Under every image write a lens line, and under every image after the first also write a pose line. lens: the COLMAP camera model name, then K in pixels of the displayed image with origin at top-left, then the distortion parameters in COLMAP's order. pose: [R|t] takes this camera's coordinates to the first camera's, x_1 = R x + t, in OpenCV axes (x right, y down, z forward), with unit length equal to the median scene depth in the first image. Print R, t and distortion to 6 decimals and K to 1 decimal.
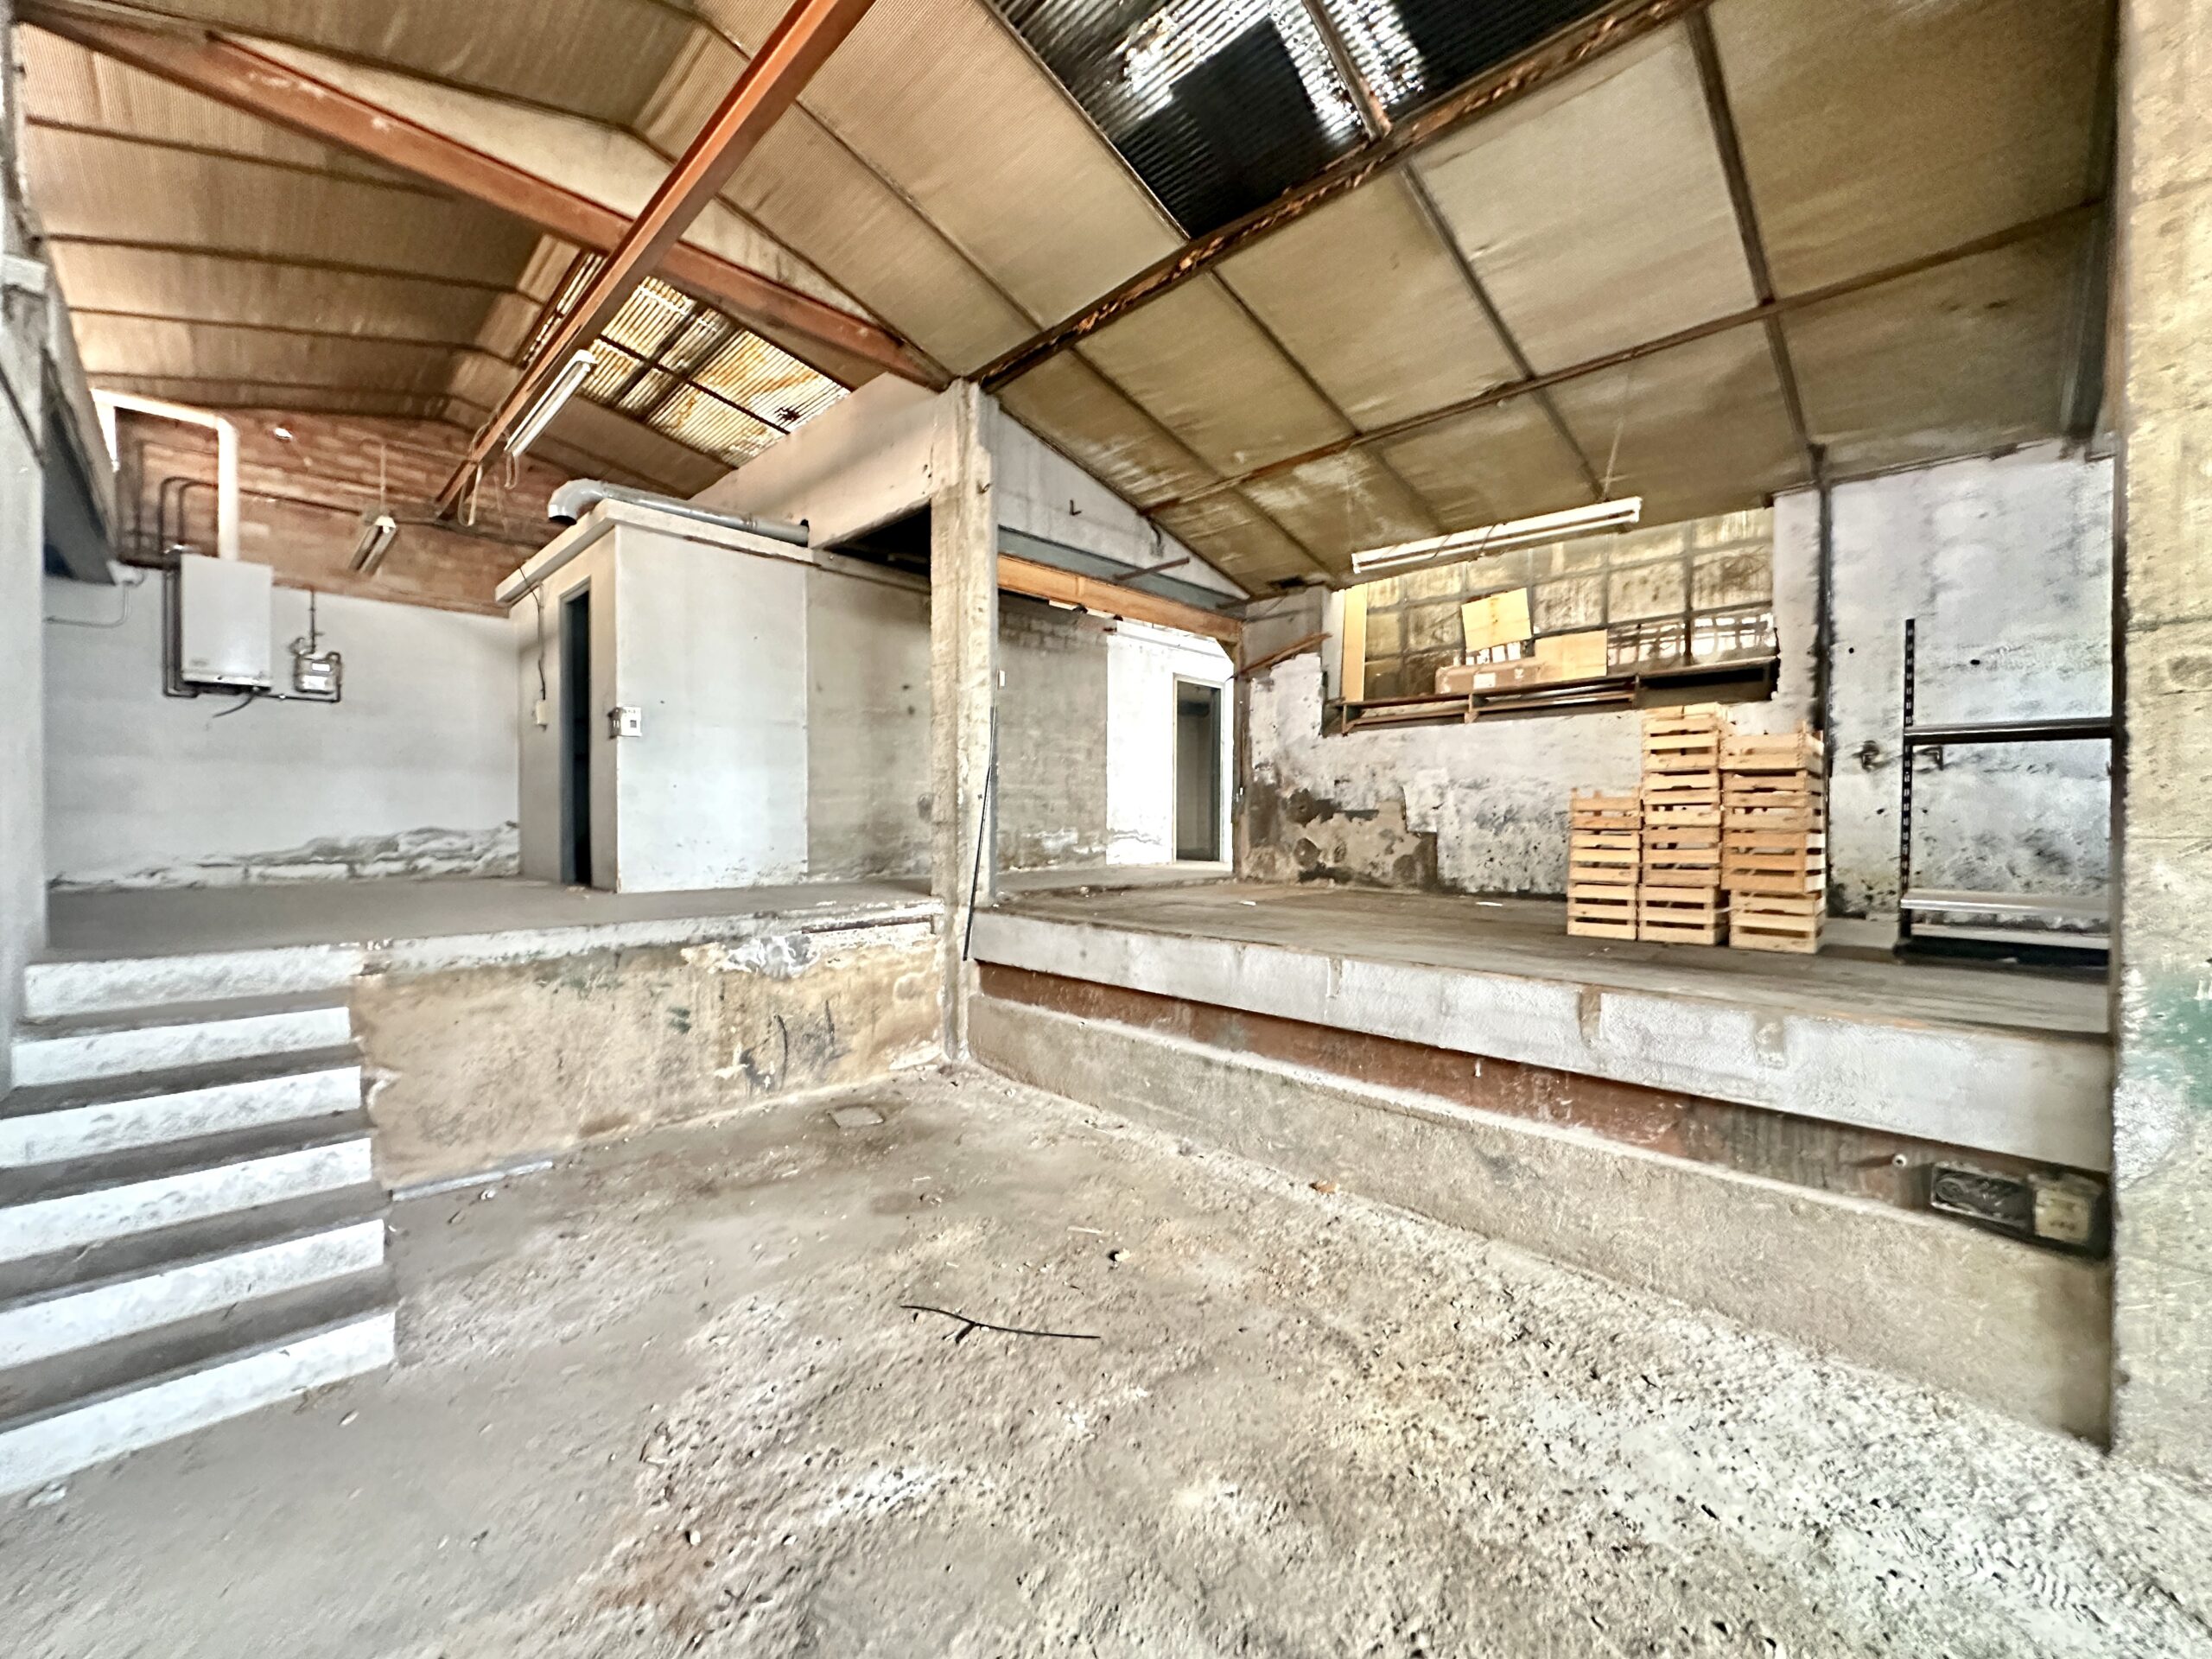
lens RADIAL K [[881.4, 0, 1105.1], [0, 881.4, 829.0], [0, 0, 1]] dist [-0.004143, 0.000605]
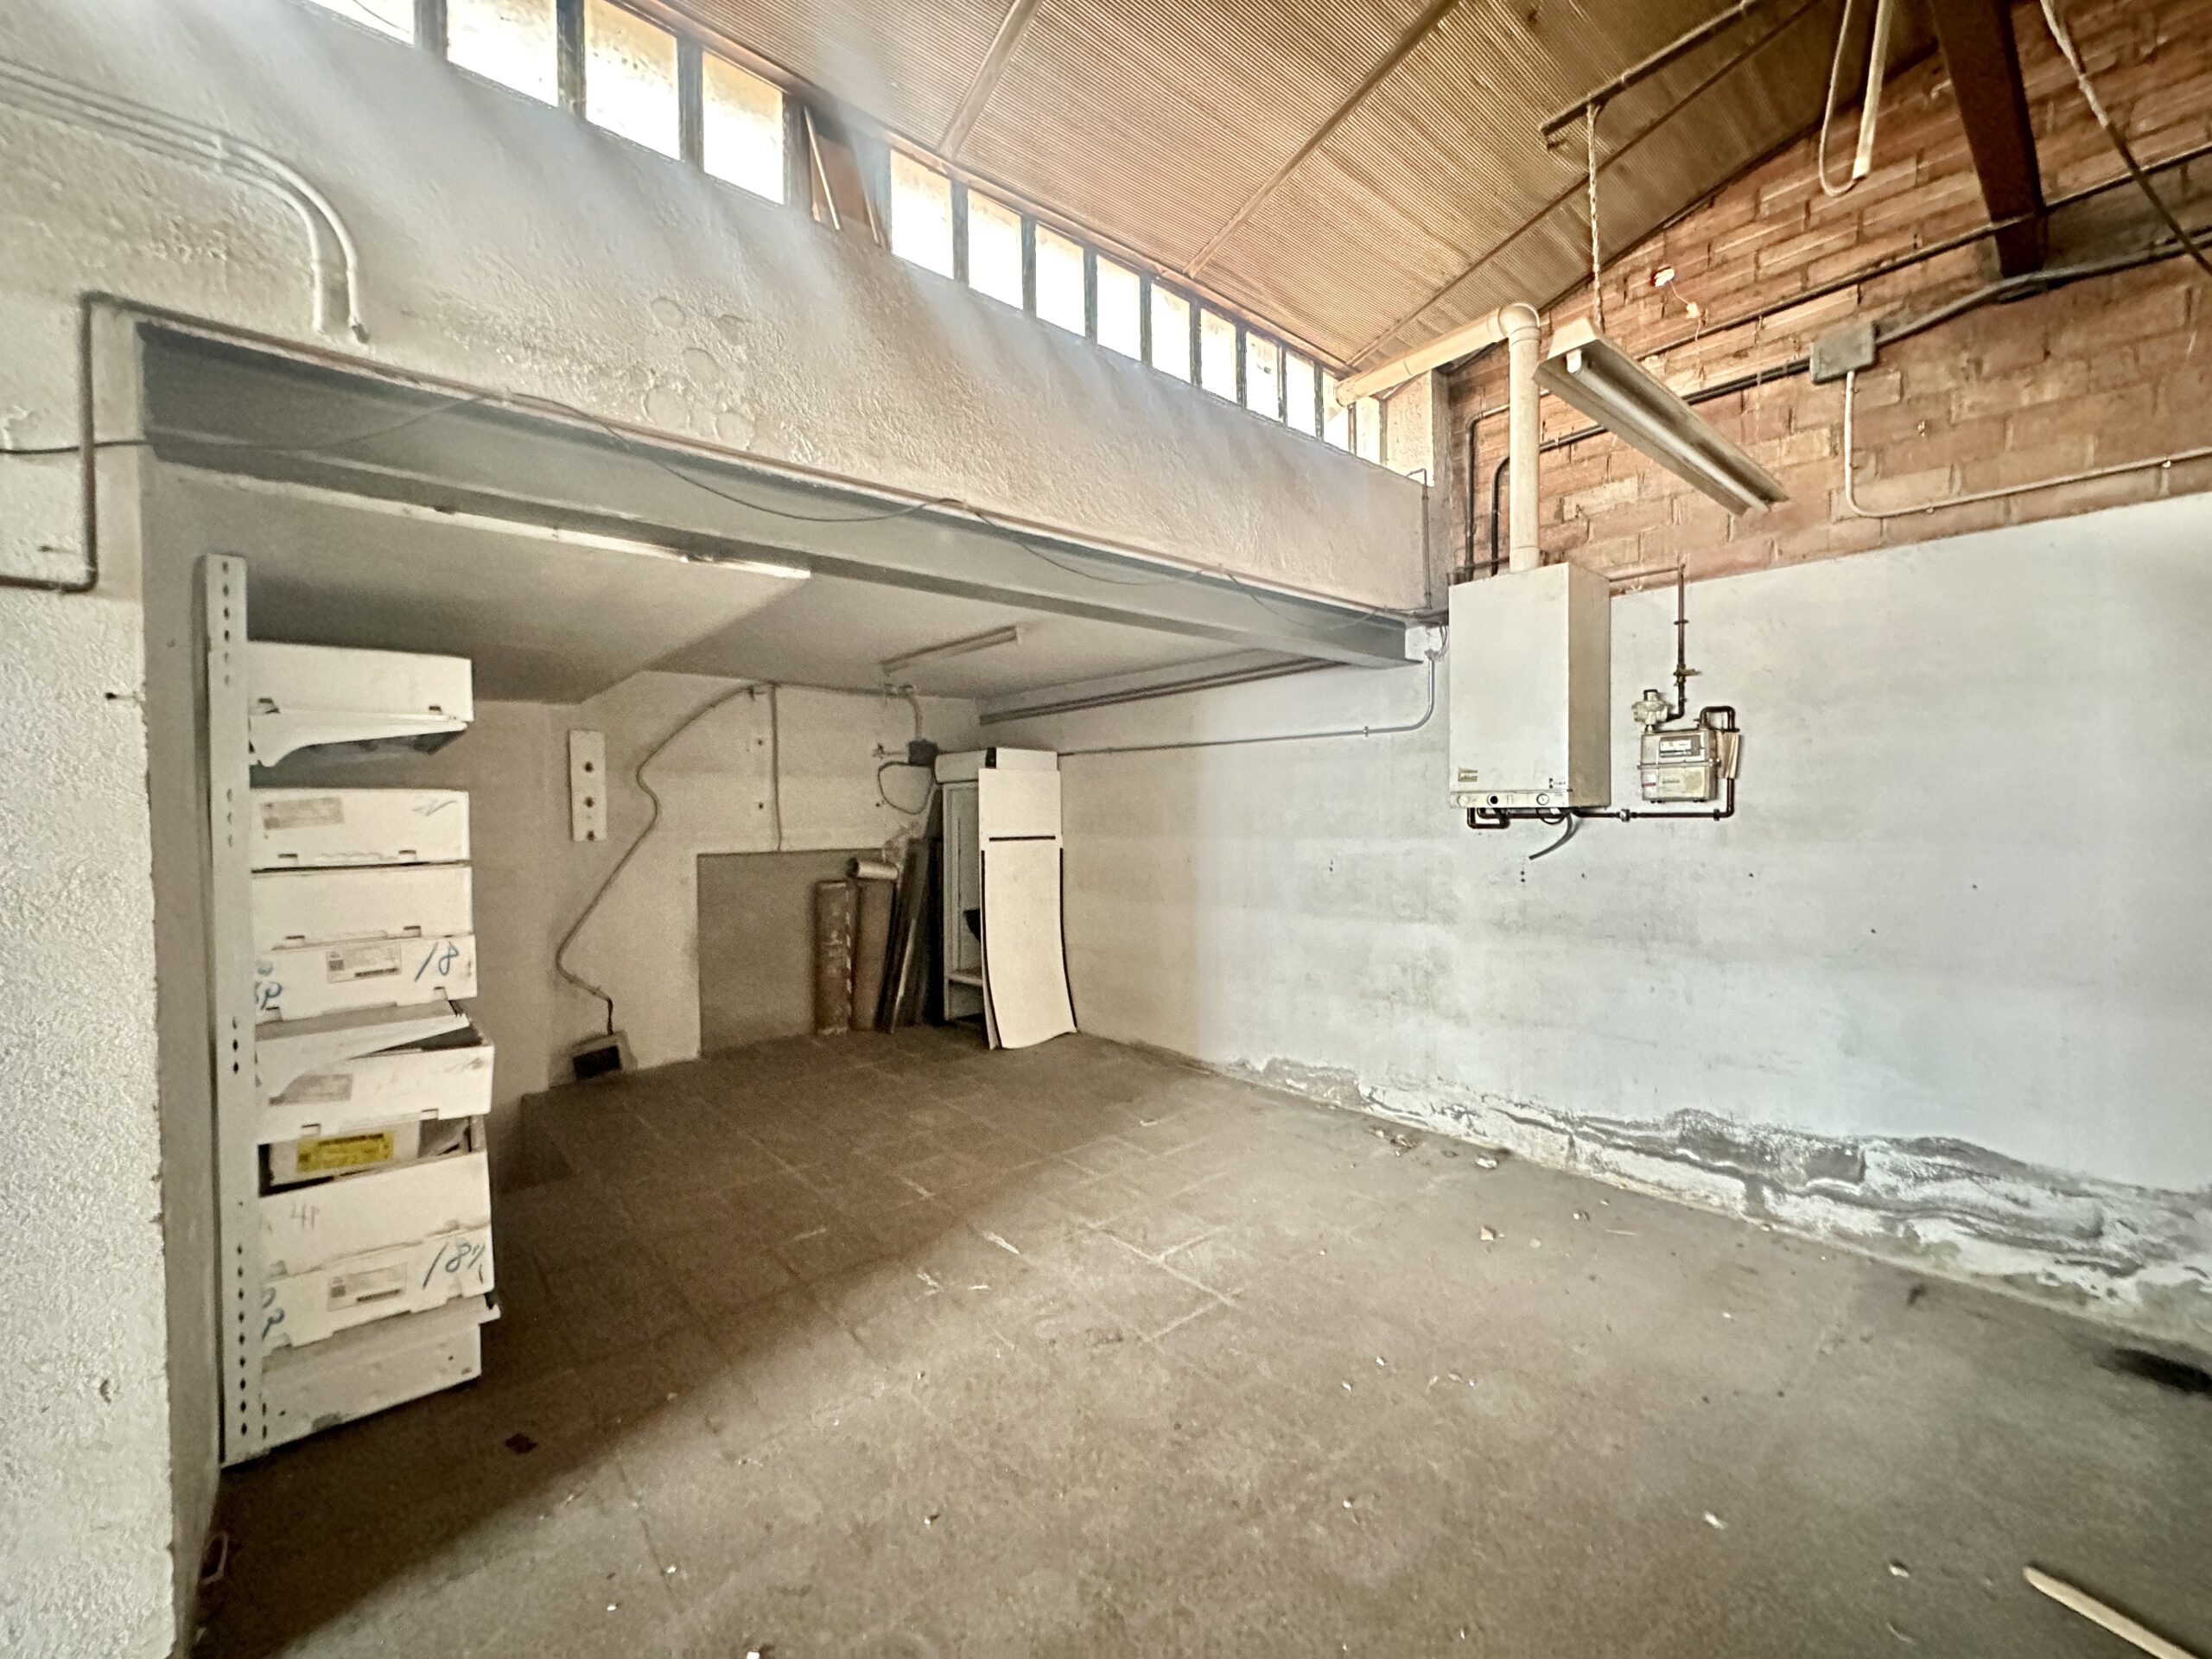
lens RADIAL K [[881.4, 0, 1104.3], [0, 881.4, 832.6], [0, 0, 1]] dist [-0.004143, 0.000605]
pose [[-0.094743, 0.016820, -0.995360, -0.386314], [-0.004940, 0.999837, 0.017366, -0.137911], [0.995490, 0.006562, -0.094644, 0.703505]]
